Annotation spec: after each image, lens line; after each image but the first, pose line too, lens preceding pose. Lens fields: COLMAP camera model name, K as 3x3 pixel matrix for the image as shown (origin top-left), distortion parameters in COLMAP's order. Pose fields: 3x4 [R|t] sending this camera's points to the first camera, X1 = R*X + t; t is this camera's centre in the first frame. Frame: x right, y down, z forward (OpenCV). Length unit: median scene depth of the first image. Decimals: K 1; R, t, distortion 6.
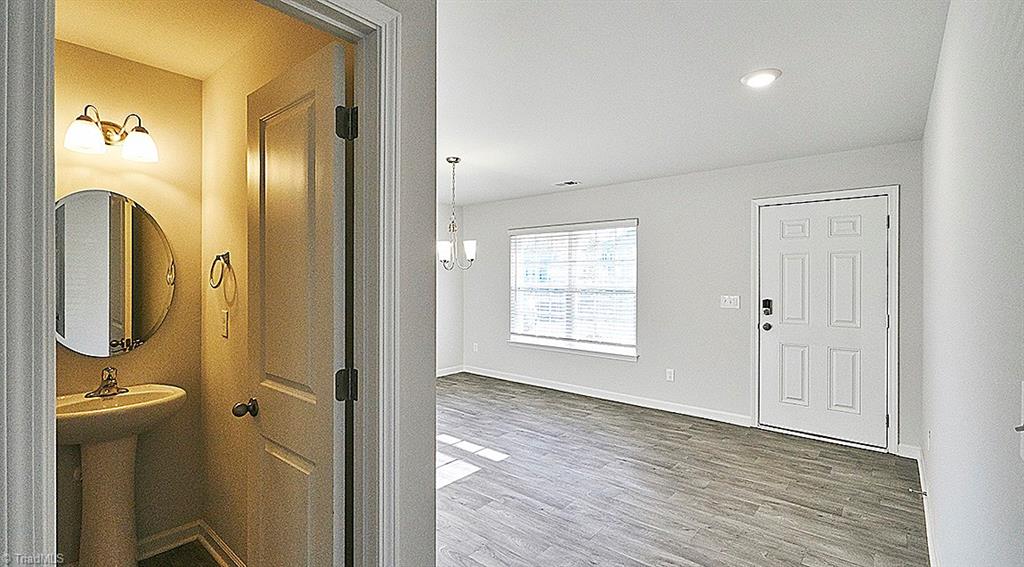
lens RADIAL K [[455.6, 0, 508.6], [0, 455.6, 281.5], [0, 0, 1]] dist [-0.000156, 0.000353]
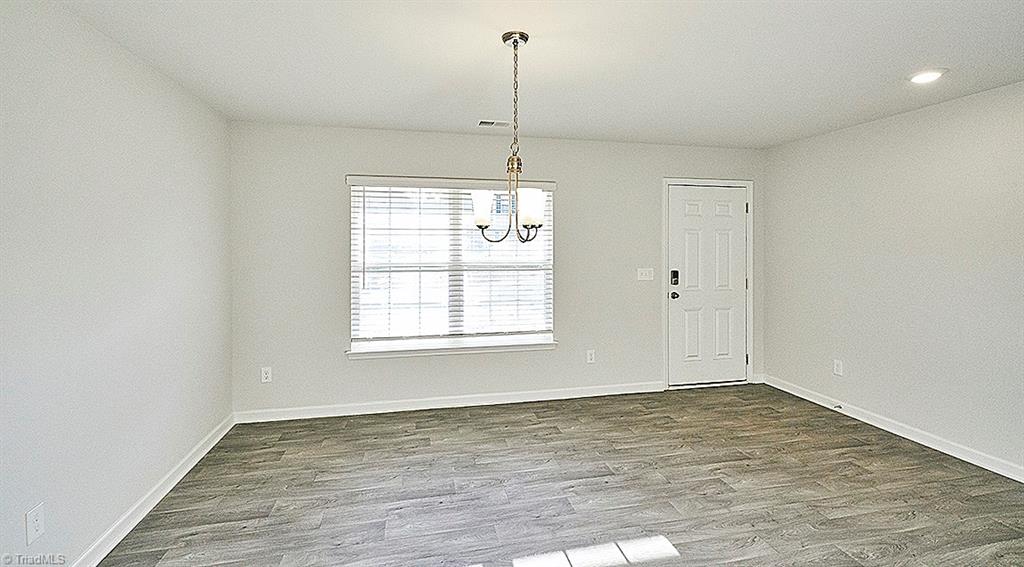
lens RADIAL K [[455.6, 0, 482.5], [0, 455.6, 247.1], [0, 0, 1]] dist [-0.000156, 0.000353]
pose [[0.604837, -0.005231, 0.796332, -0.579965], [0.007776, 0.999970, 0.000663, -0.020753], [-0.796312, 0.005792, 0.604859, 0.706058]]
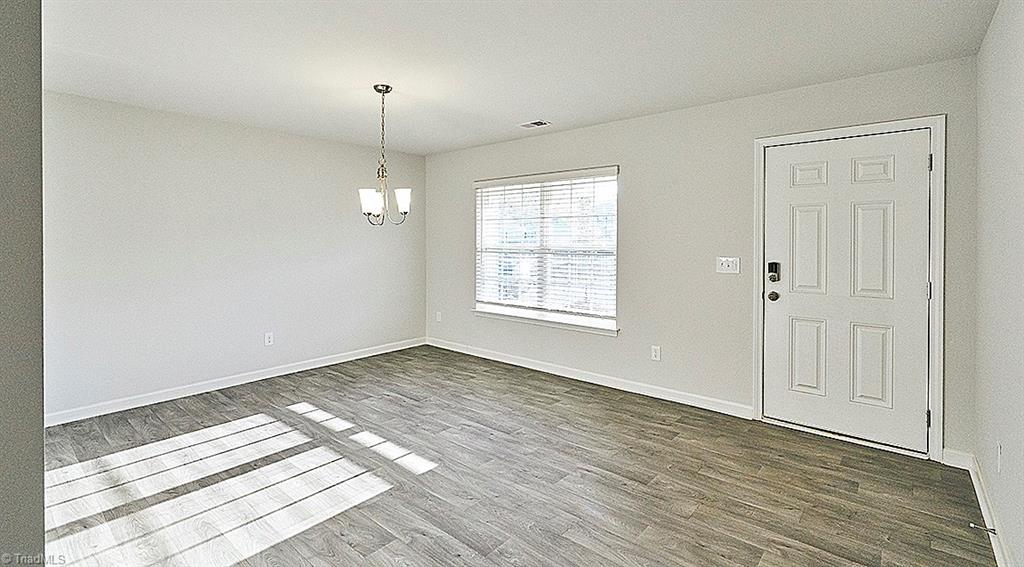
lens RADIAL K [[455.6, 0, 510.7], [0, 455.6, 247.2], [0, 0, 1]] dist [-0.000156, 0.000353]
pose [[0.999994, 0.000138, -0.003468, 0.107329], [-0.000117, 0.999981, 0.006105, 0.008287], [0.003469, -0.006104, 0.999975, 0.196682]]
